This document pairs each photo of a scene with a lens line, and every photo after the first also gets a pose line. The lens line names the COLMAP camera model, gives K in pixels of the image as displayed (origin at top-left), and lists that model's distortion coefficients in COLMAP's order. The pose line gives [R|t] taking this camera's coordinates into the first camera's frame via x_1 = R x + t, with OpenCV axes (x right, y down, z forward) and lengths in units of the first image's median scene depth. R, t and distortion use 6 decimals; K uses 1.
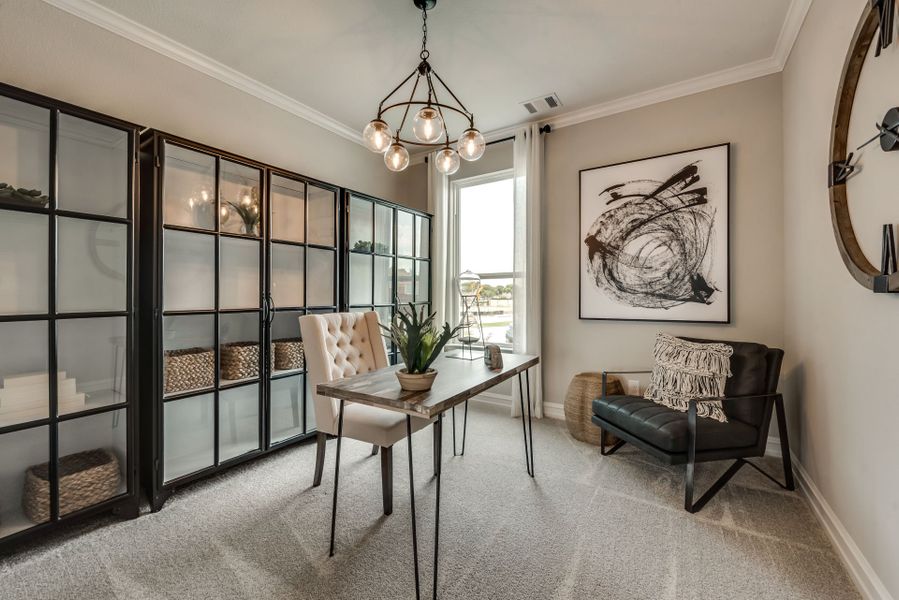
lens RADIAL K [[355.8, 0, 447.9], [0, 355.8, 294.3], [0, 0, 1]] dist [-0.002502, -0.000297]
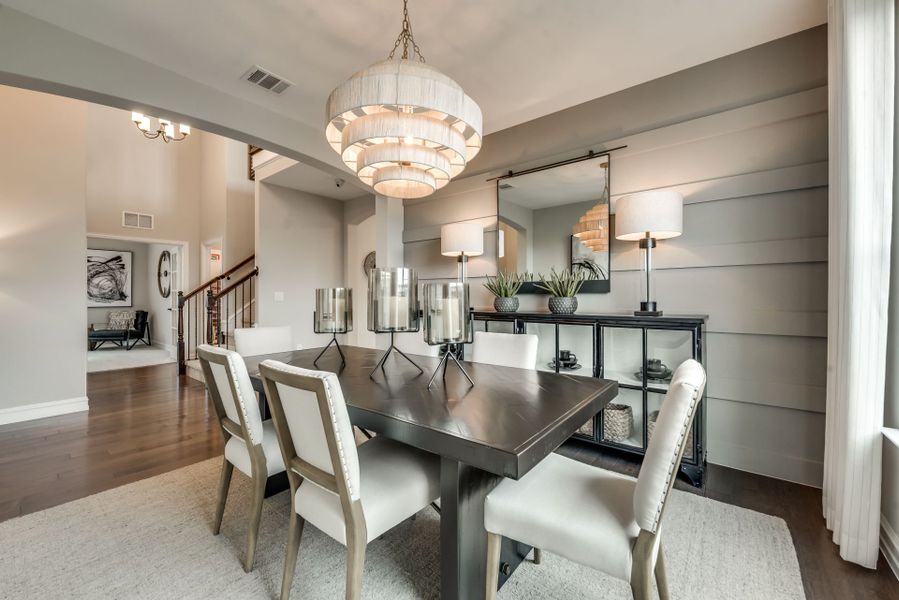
lens RADIAL K [[355.8, 0, 447.5], [0, 355.8, 298.2], [0, 0, 1]] dist [-0.002502, -0.000297]
pose [[0.087999, 0.001866, 0.996119, -2.123987], [0.000691, 0.999998, -0.001934, 0.011656], [-0.996120, 0.000858, 0.087997, -2.097260]]
